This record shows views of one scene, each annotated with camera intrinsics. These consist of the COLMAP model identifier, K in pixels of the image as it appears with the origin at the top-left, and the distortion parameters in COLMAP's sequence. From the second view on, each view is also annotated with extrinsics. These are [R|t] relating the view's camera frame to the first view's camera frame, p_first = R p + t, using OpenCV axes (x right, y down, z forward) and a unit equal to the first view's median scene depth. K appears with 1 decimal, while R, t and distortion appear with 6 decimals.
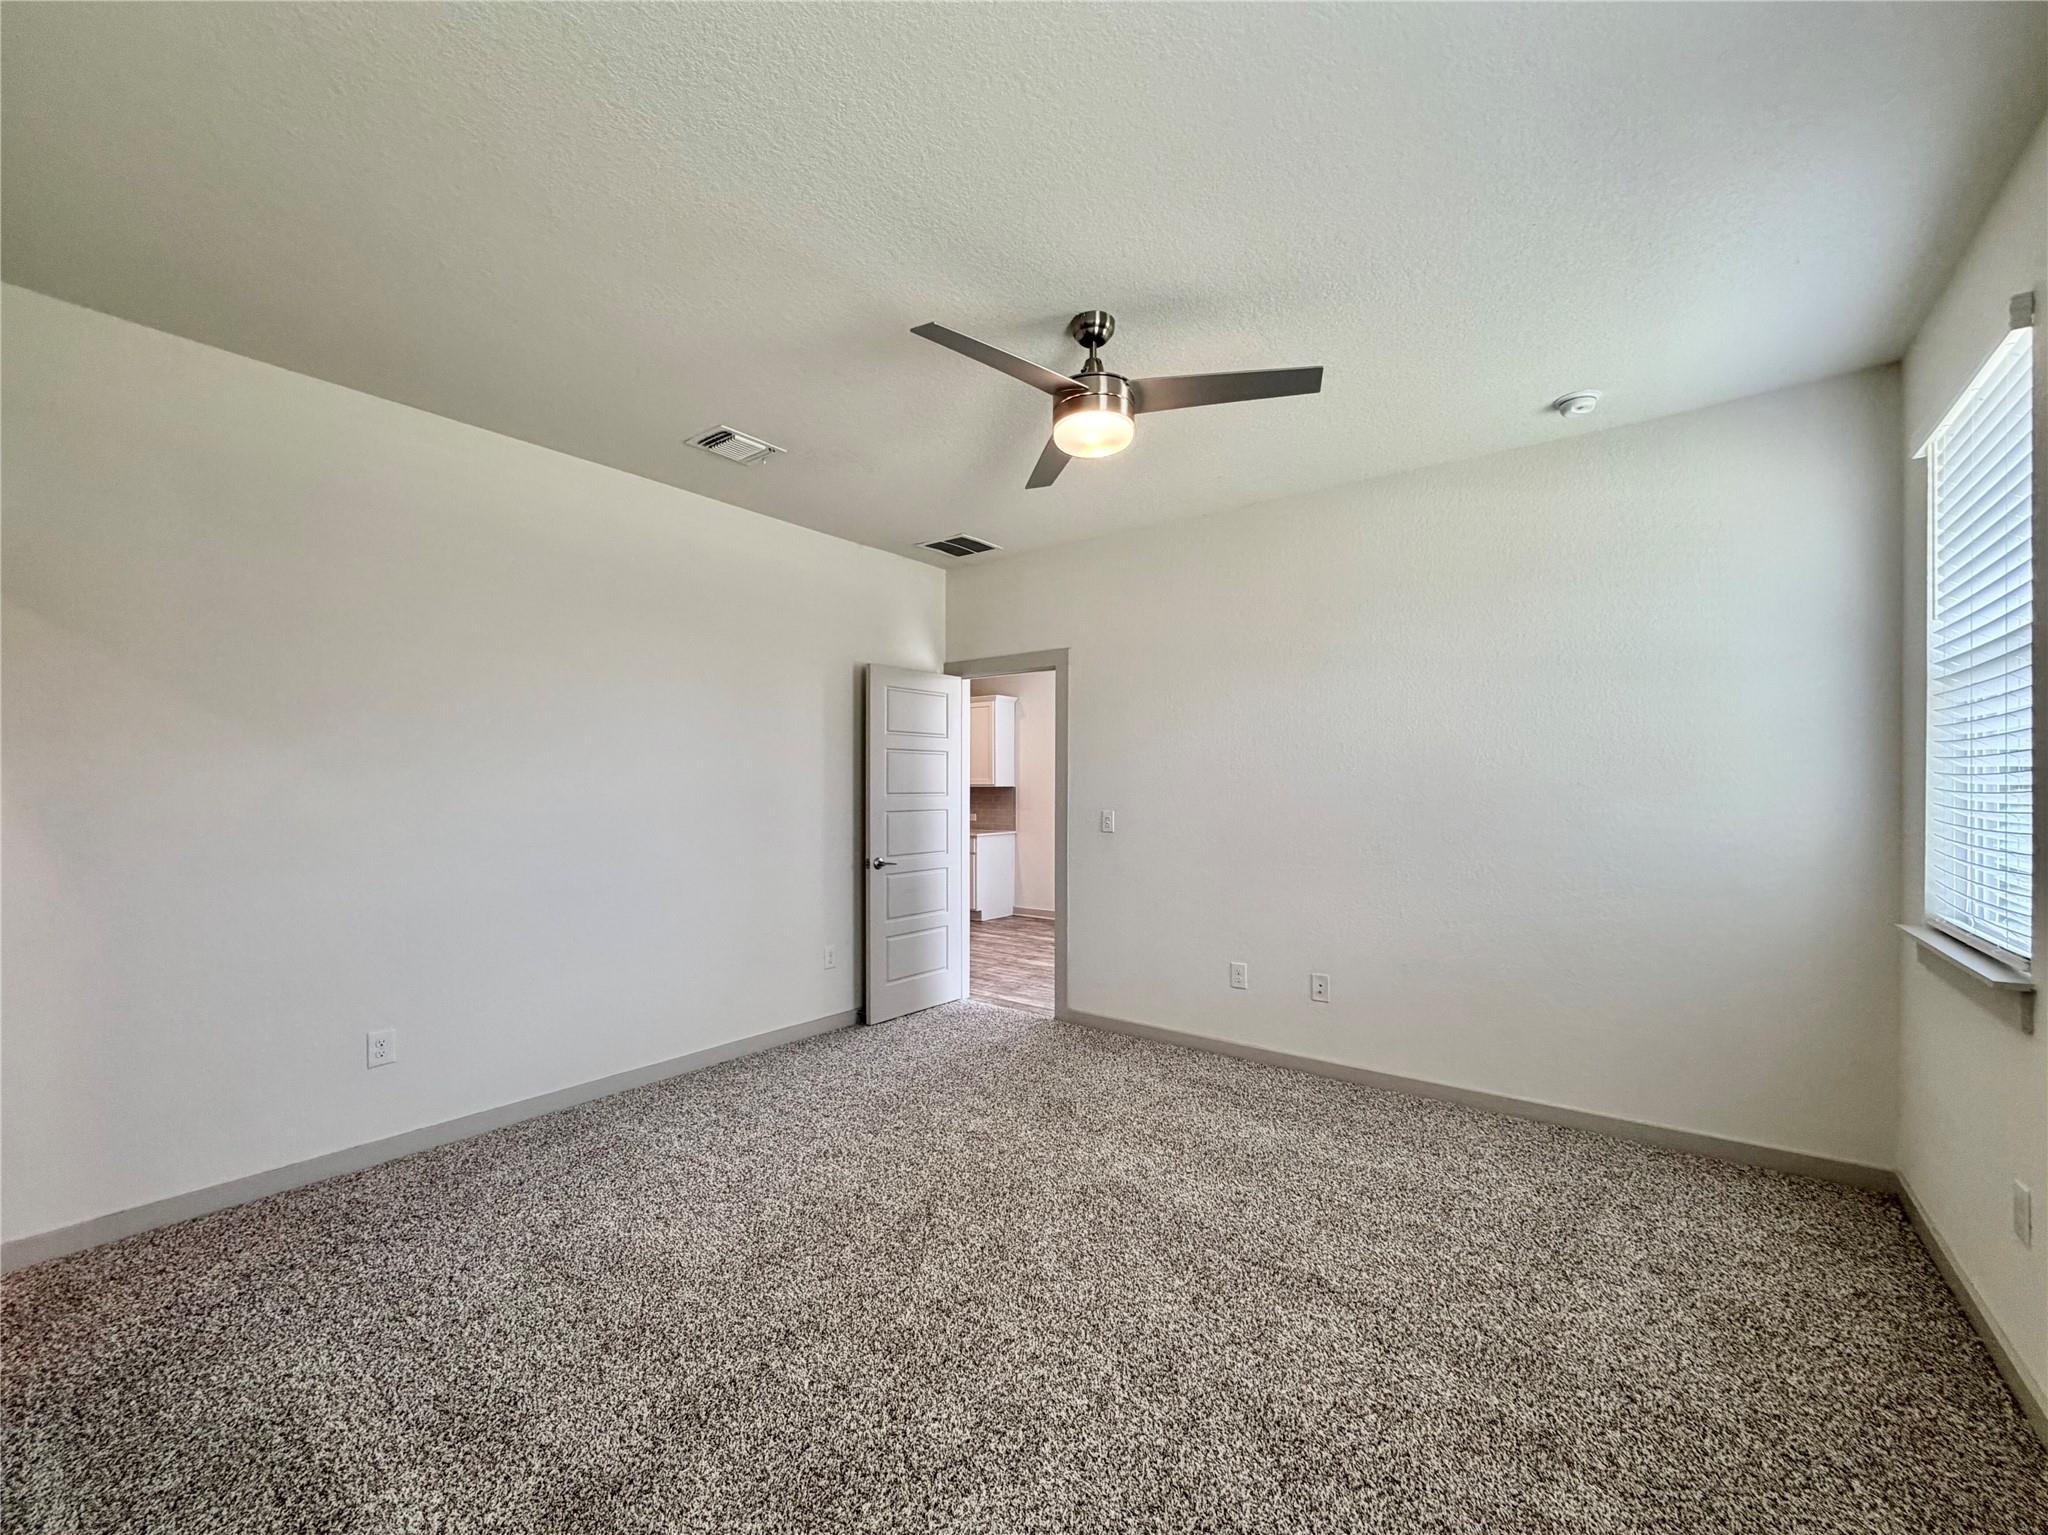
lens RADIAL K [[829.0, 0, 1018.1], [0, 829.0, 767.5], [0, 0, 1]] dist [-0.000840, -0.000202]
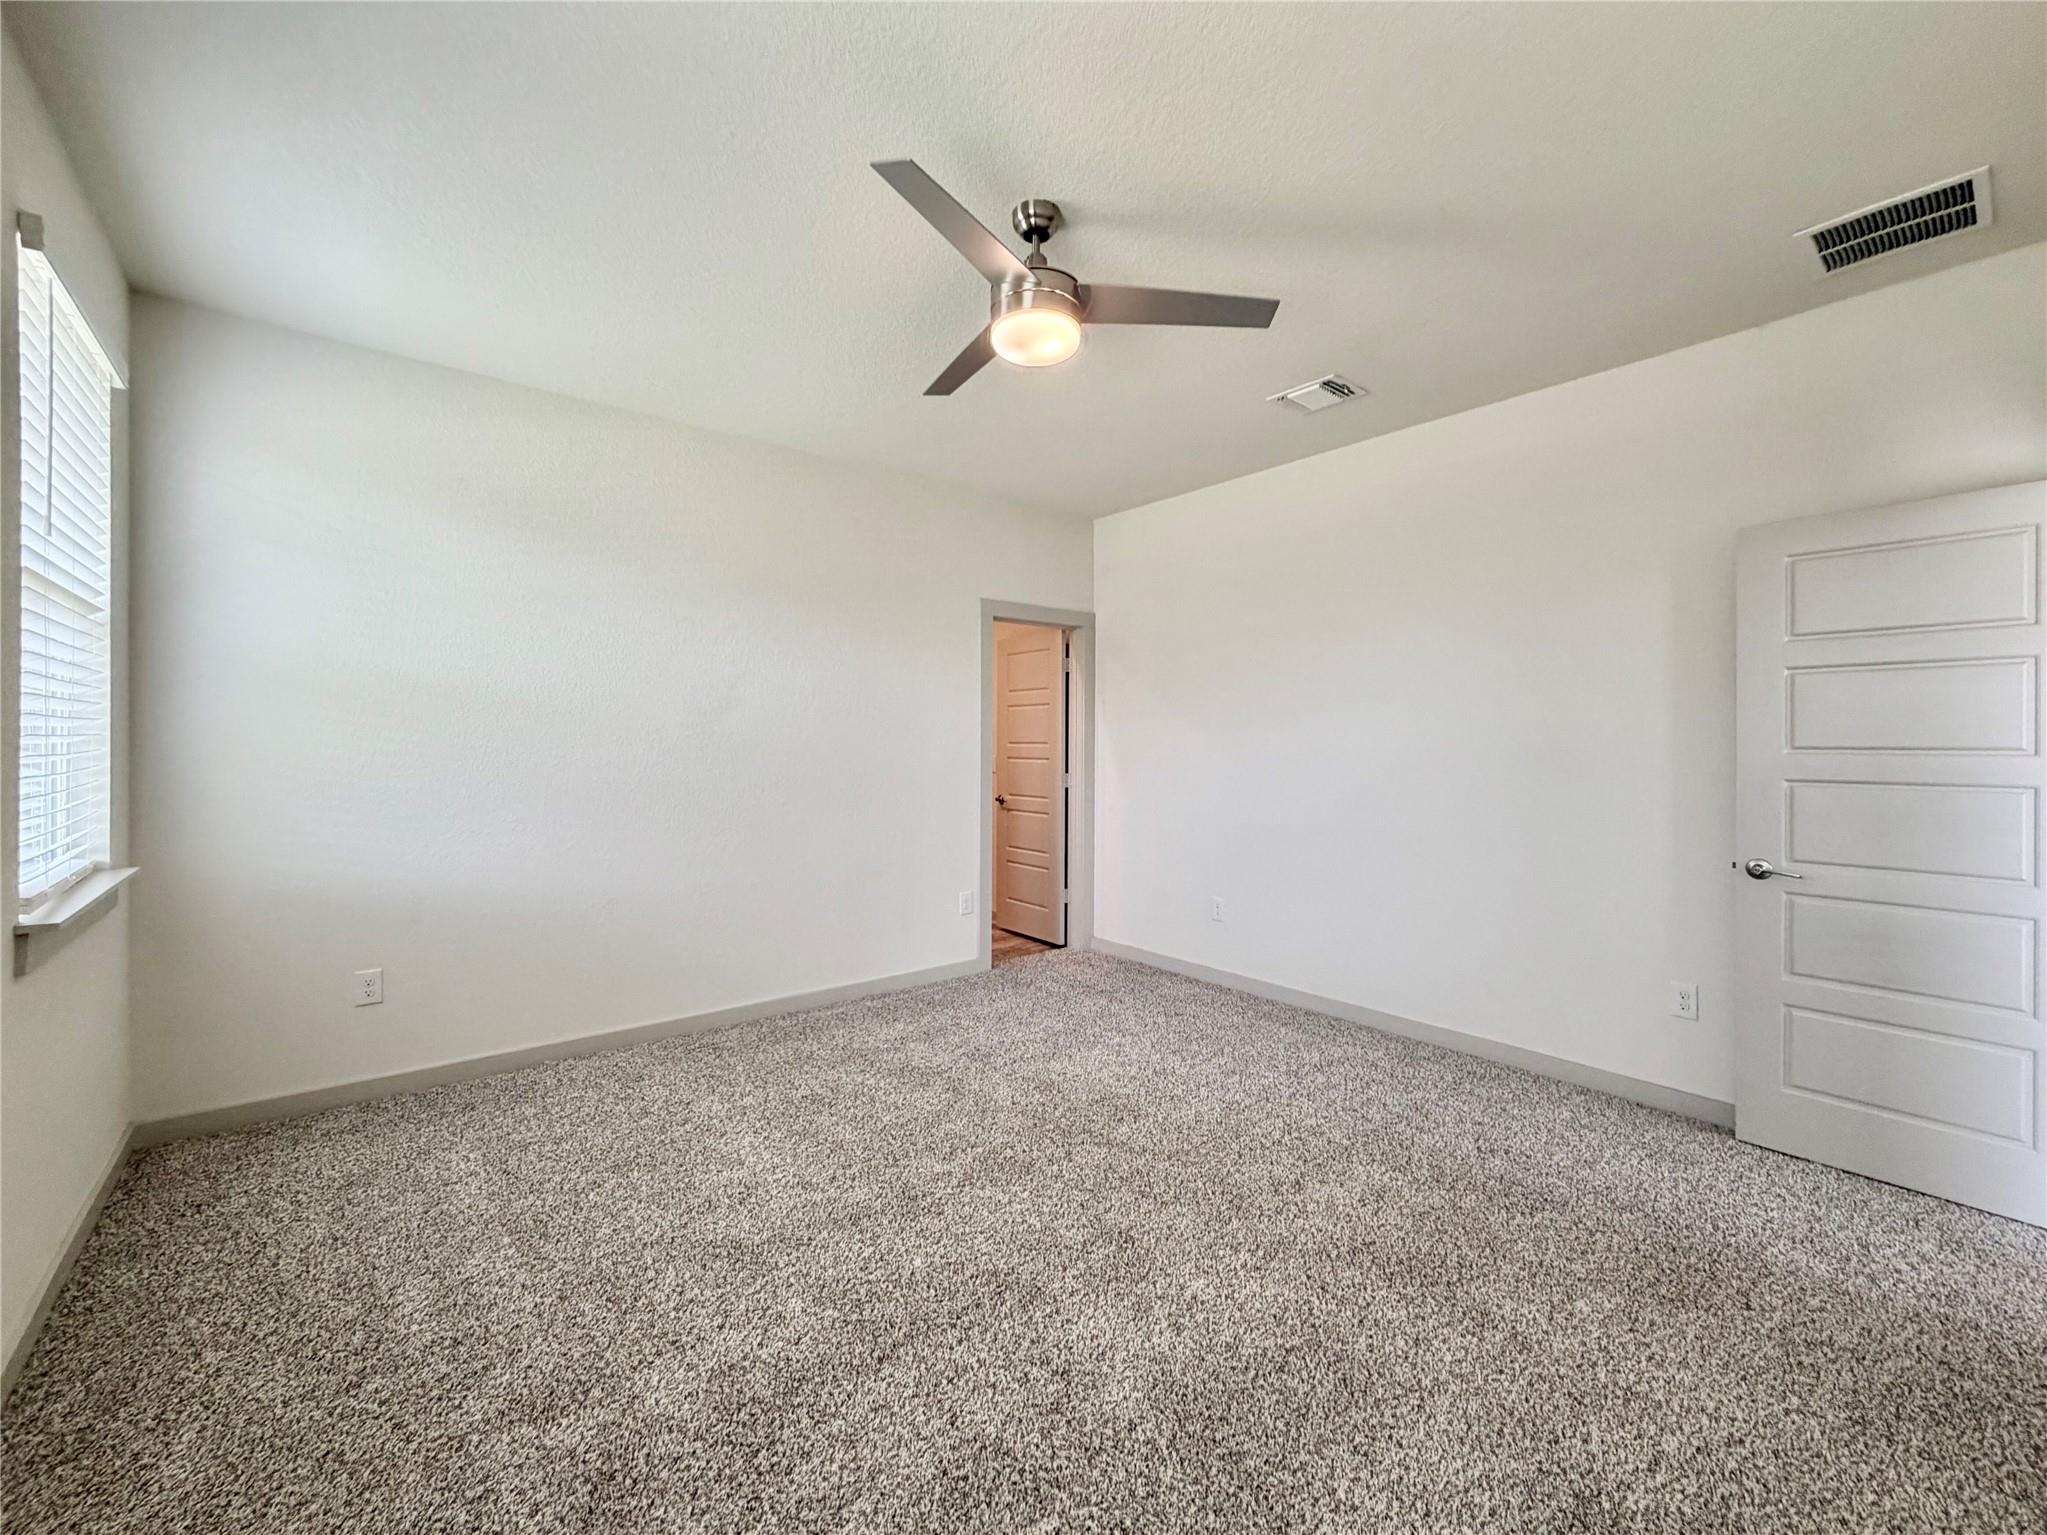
lens RADIAL K [[865.8, 0, 1055.8], [0, 865.8, 745.2], [0, 0, 1]] dist [0.000002, -0.000007]
pose [[-0.219299, -0.004394, -0.975648, 0.707589], [0.020197, 0.999755, -0.009043, 0.032045], [0.975449, -0.021688, -0.219156, 0.870675]]
